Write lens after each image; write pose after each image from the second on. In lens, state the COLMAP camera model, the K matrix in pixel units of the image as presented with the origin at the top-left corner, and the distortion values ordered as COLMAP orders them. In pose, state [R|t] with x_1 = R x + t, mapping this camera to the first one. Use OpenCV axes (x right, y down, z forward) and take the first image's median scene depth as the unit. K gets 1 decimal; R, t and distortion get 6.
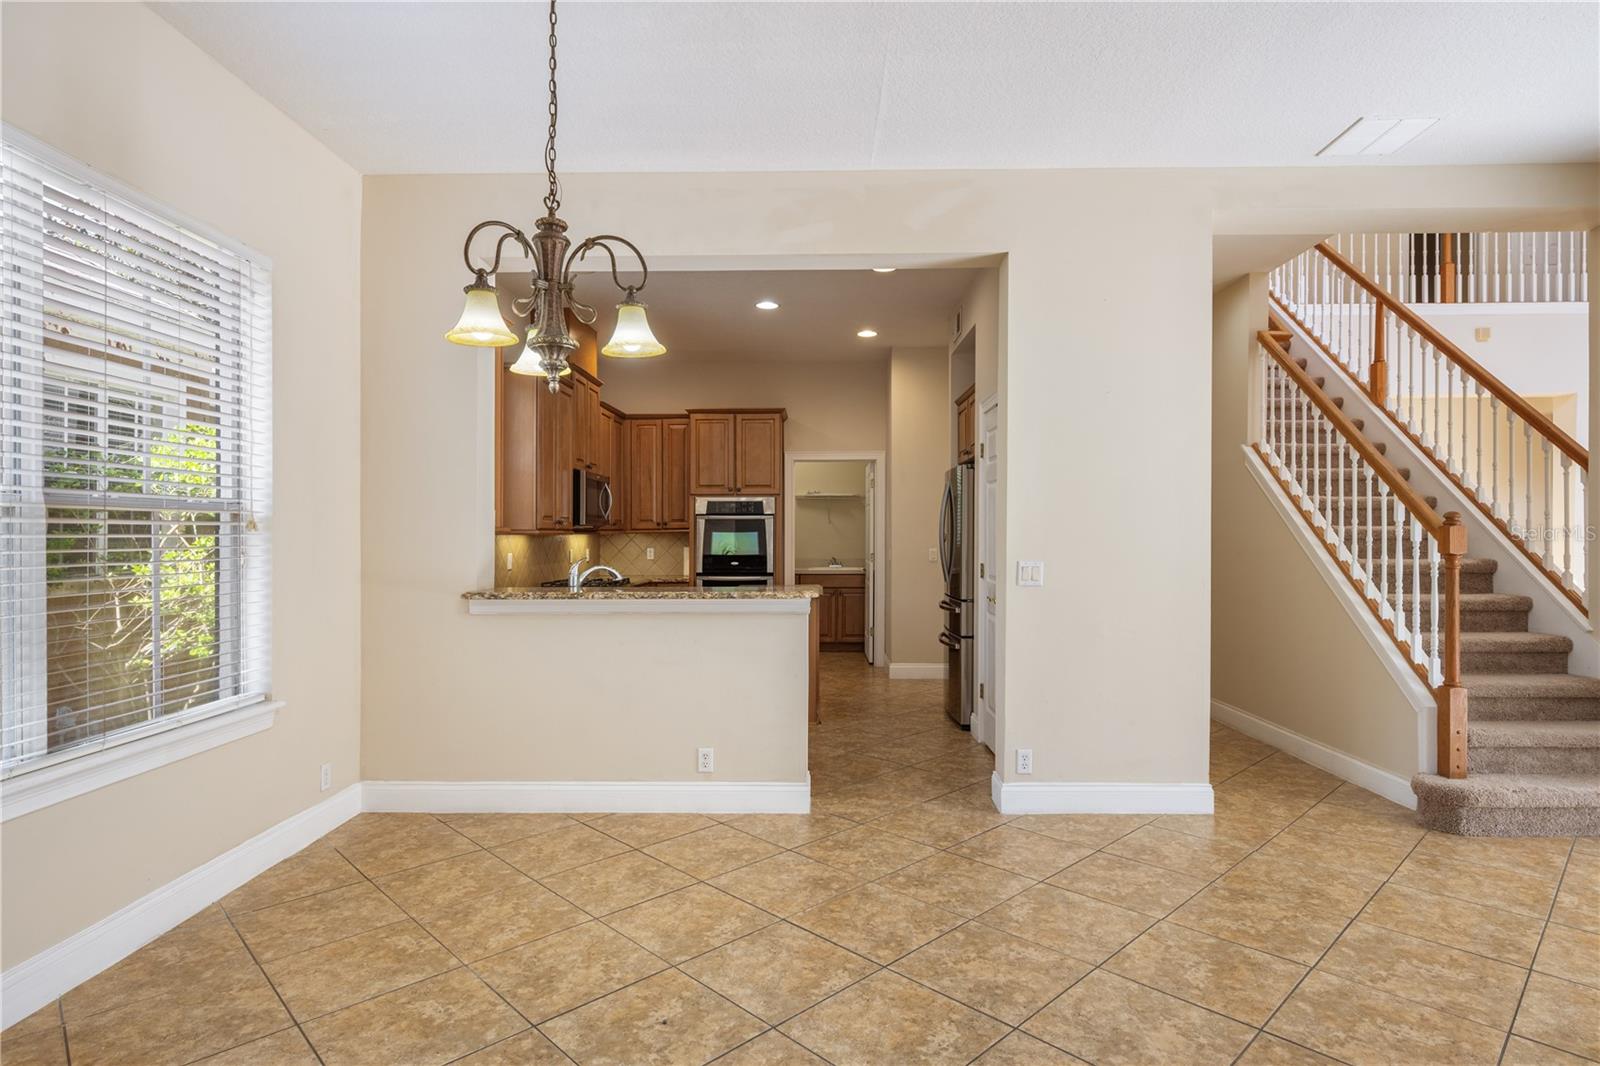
lens RADIAL K [[847.0, 0, 800.0], [0, 847.0, 533.0], [0, 0, 1]] dist [-0.001611, -0.000728]
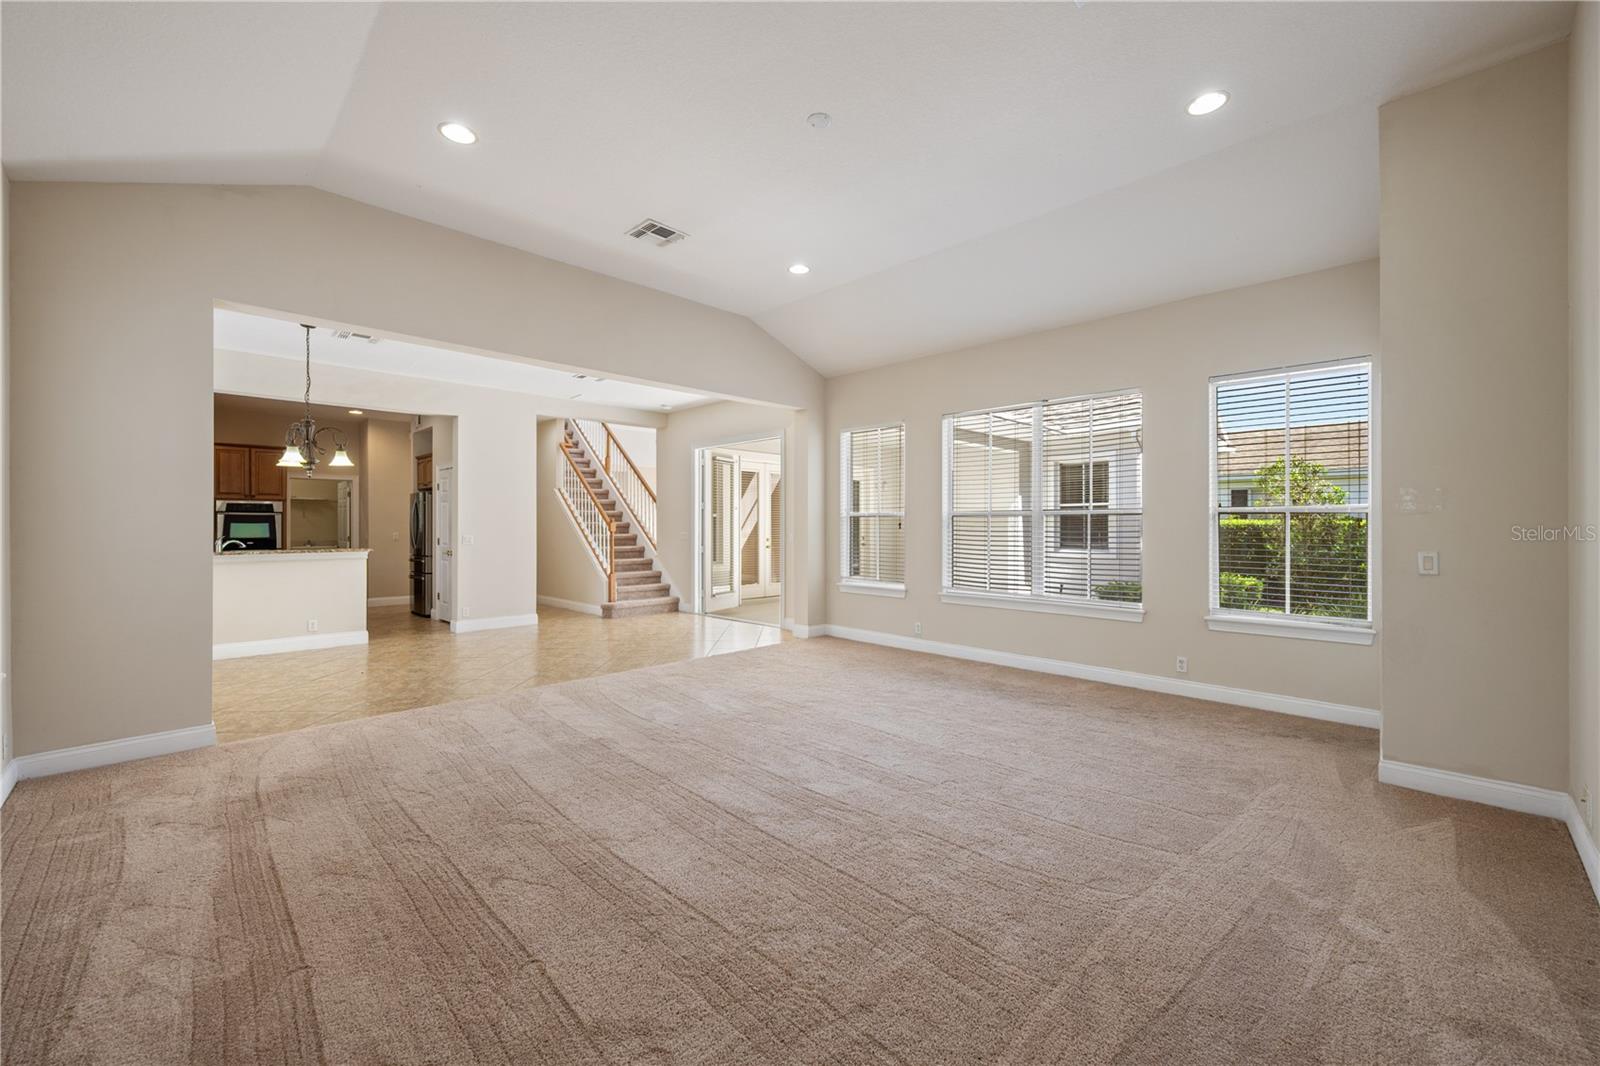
lens RADIAL K [[646.2, 0, 800.0], [0, 646.2, 533.0], [0, 0, 1]] dist [-0.000829, -0.000024]
pose [[0.700318, -0.007845, 0.713787, -0.297954], [-0.002433, 0.999908, 0.013377, -0.002077], [-0.713826, -0.011105, 0.700235, -0.776299]]
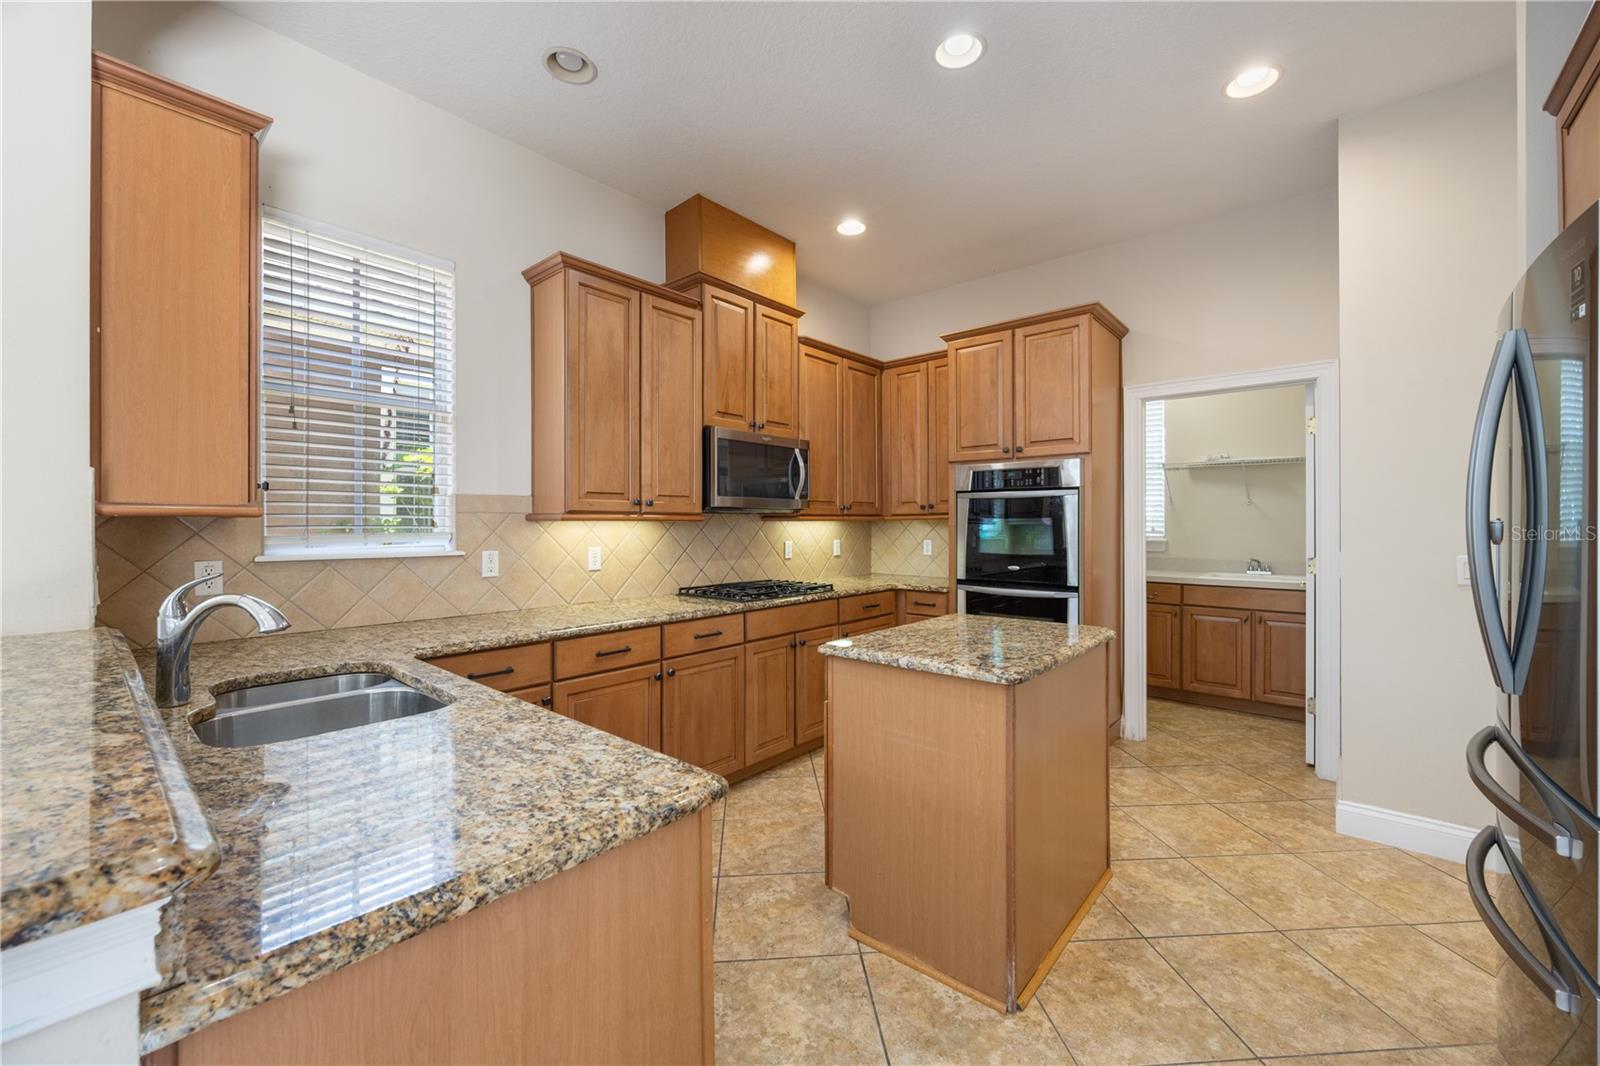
lens RADIAL K [[634.1, 0, 797.6], [0, 634.1, 518.8], [0, 0, 1]] dist [0.000600, 0.000040]
pose [[0.770903, -0.003046, -0.636945, 0.135166], [-0.000653, 0.999984, -0.005573, 0.003300], [0.636952, 0.004712, 0.770889, 0.732208]]
